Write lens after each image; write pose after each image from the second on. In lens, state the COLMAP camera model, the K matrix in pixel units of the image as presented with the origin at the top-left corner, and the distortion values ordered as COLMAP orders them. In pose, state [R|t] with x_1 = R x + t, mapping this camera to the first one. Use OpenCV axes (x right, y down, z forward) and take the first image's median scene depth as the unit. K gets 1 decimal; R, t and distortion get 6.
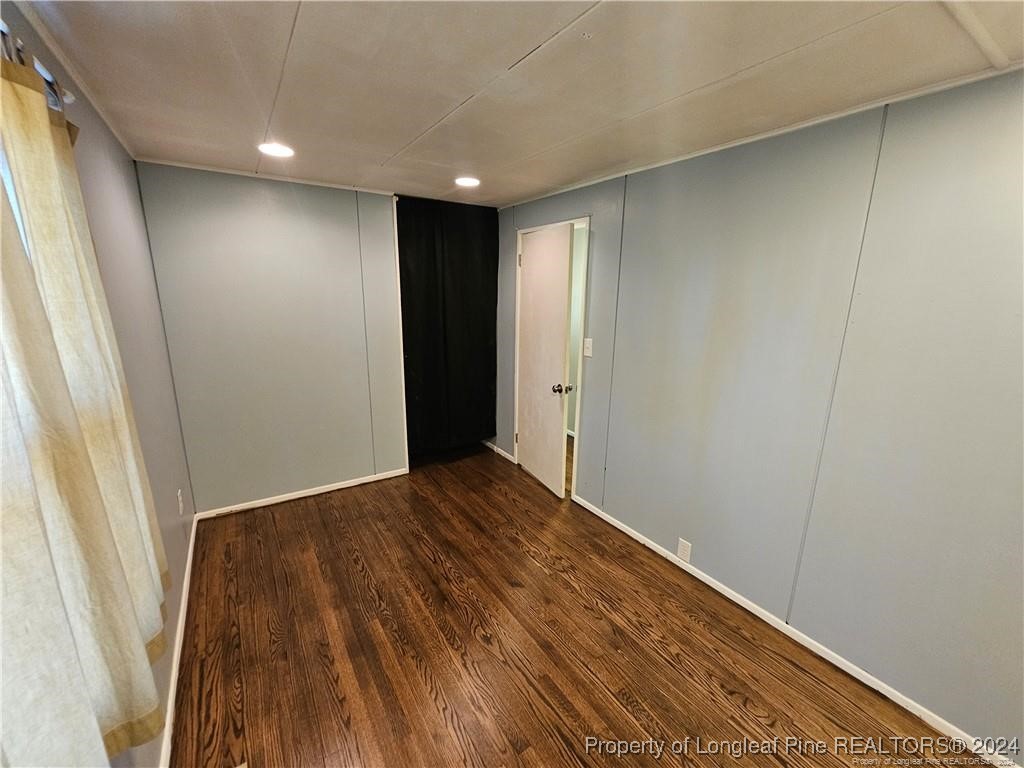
lens RADIAL K [[417.1, 0, 510.6], [0, 417.1, 385.8], [0, 0, 1]] dist [-0.000225, -0.000018]
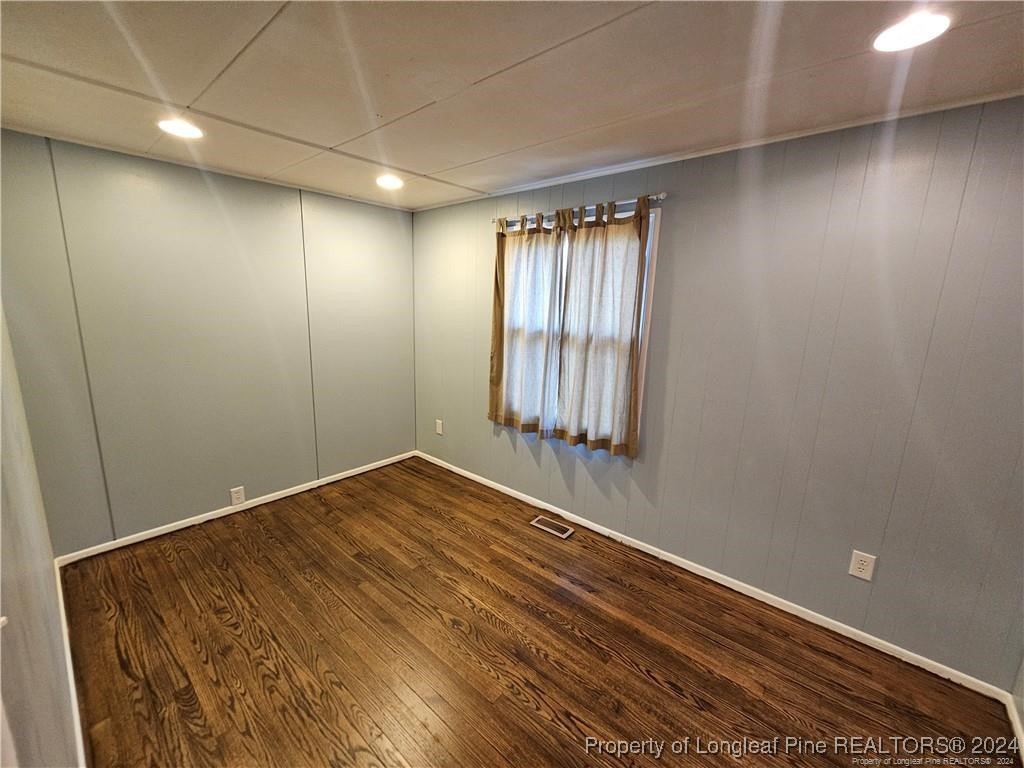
lens RADIAL K [[417.1, 0, 512.0], [0, 417.1, 386.0], [0, 0, 1]] dist [-0.000225, -0.000018]
pose [[-0.962188, 0.012019, -0.272119, 0.078227], [-0.101763, 0.910824, 0.400056, -0.325140], [0.252661, 0.412621, -0.875161, 1.565851]]
